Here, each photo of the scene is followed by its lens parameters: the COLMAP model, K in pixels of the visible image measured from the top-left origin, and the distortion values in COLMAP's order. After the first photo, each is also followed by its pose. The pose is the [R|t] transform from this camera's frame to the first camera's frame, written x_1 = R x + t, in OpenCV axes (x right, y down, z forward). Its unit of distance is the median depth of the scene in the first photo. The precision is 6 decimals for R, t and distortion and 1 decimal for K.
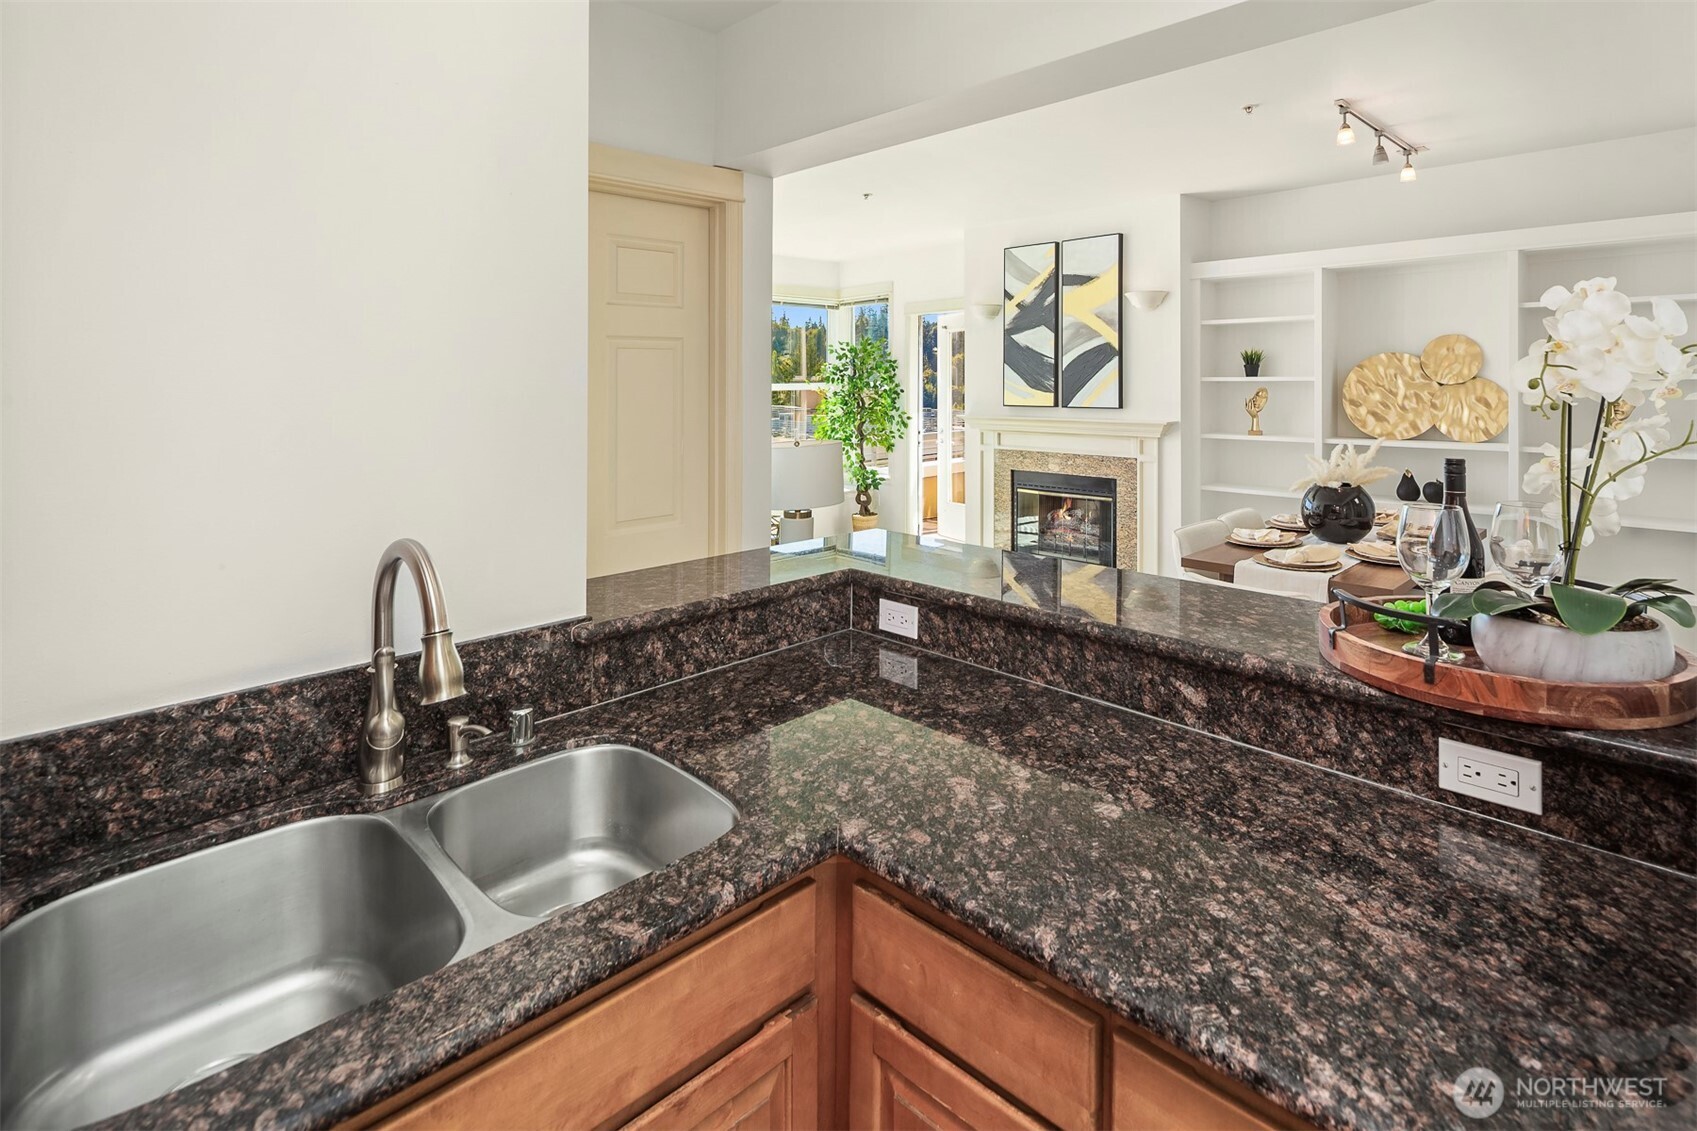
lens RADIAL K [[872.7, 0, 855.3], [0, 872.7, 394.9], [0, 0, 1]] dist [-0.004476, -0.001501]
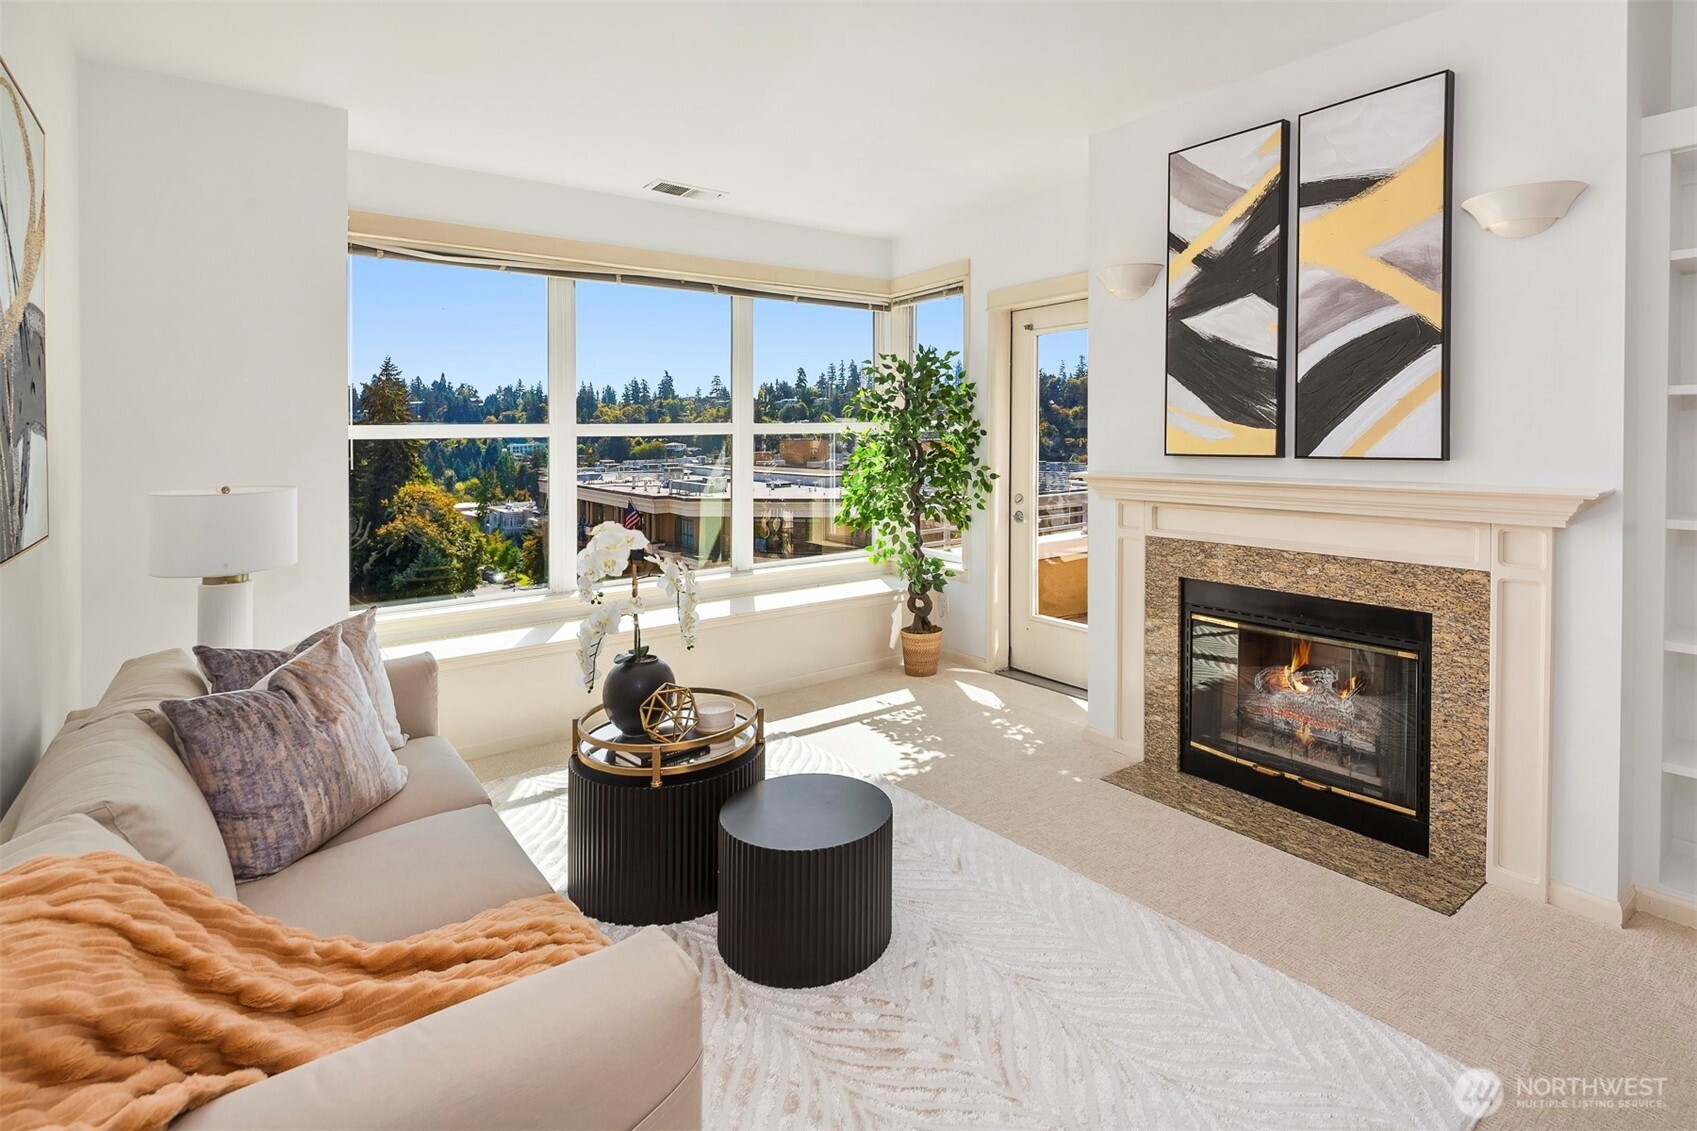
lens RADIAL K [[829.3, 0, 858.8], [0, 829.3, 429.6], [0, 0, 1]] dist [-0.001638, -0.000477]
pose [[0.992130, -0.001063, -0.125207, 0.051223], [-0.002134, 0.999675, -0.025397, 0.010847], [0.125193, 0.025465, 0.991806, 0.508107]]
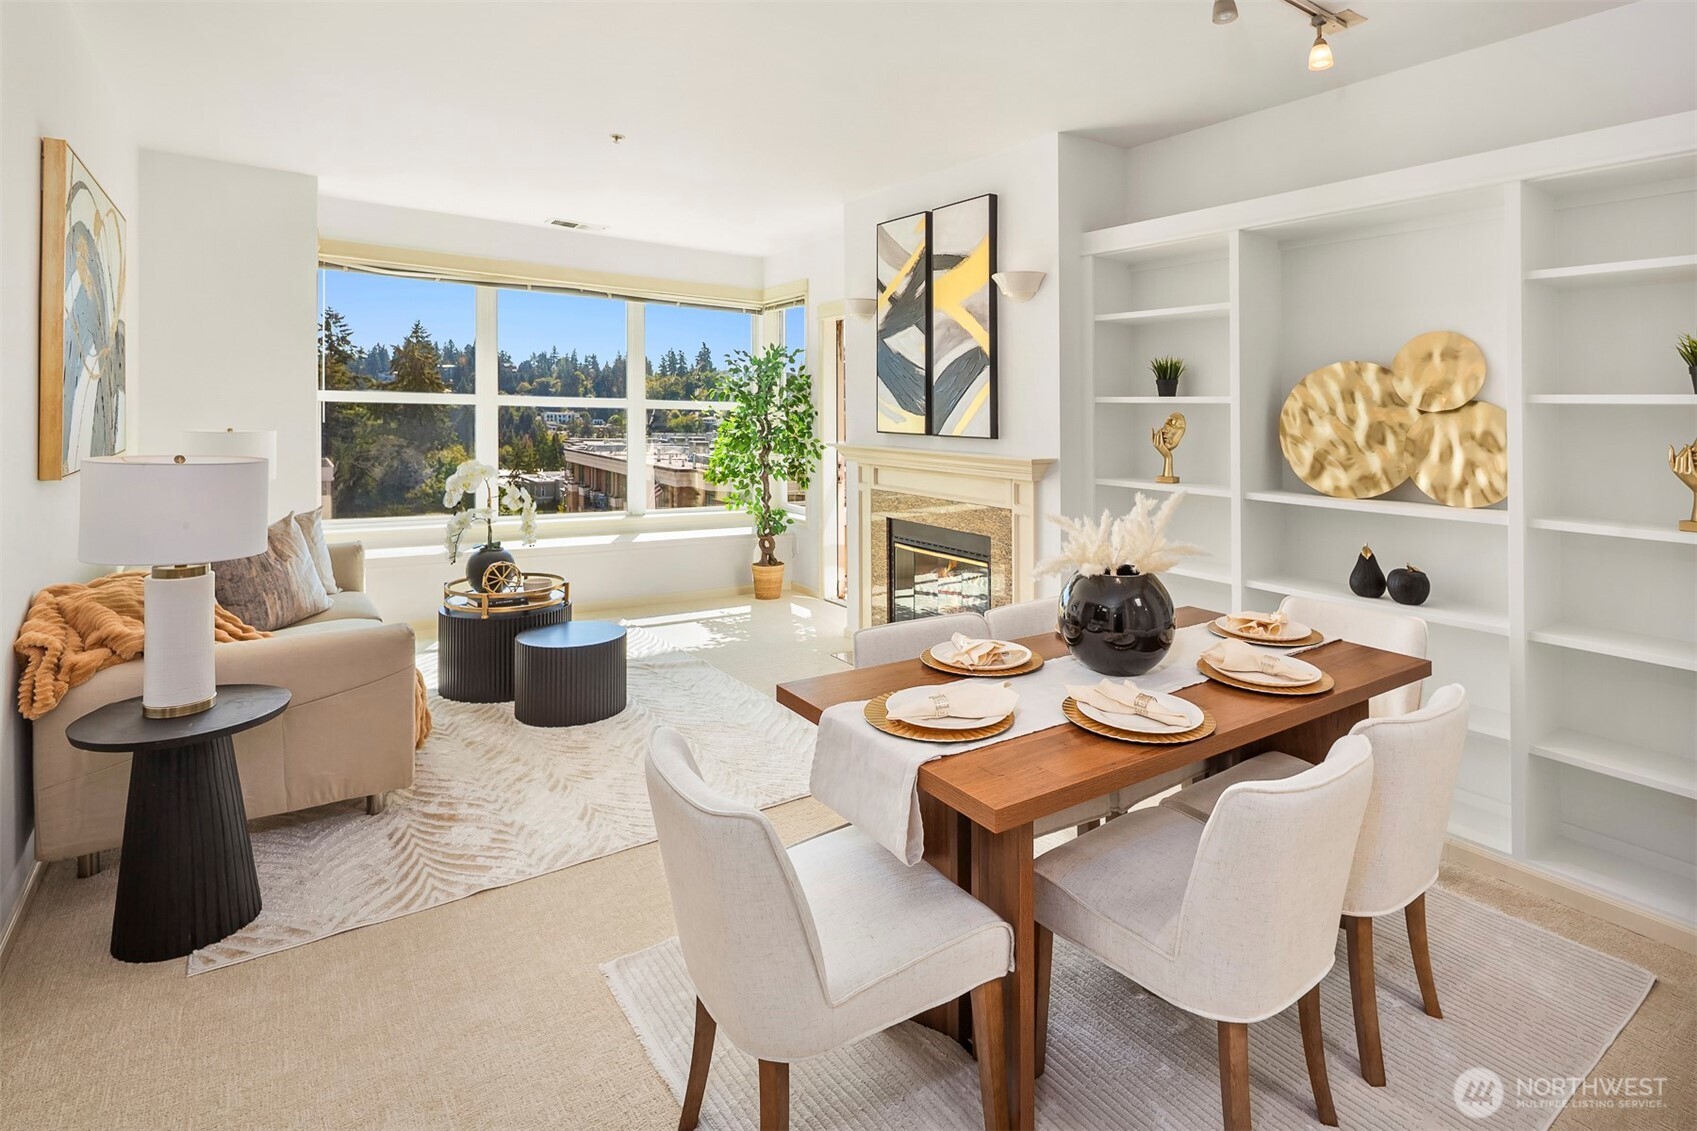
lens RADIAL K [[867.4, 0, 895.4], [0, 867.4, 433.8], [0, 0, 1]] dist [-0.000396, -0.000122]
pose [[0.989372, 0.037545, -0.140473, 0.310106], [-0.037602, 0.999290, 0.002252, 0.012449], [0.140458, 0.003054, 0.990082, 0.267719]]
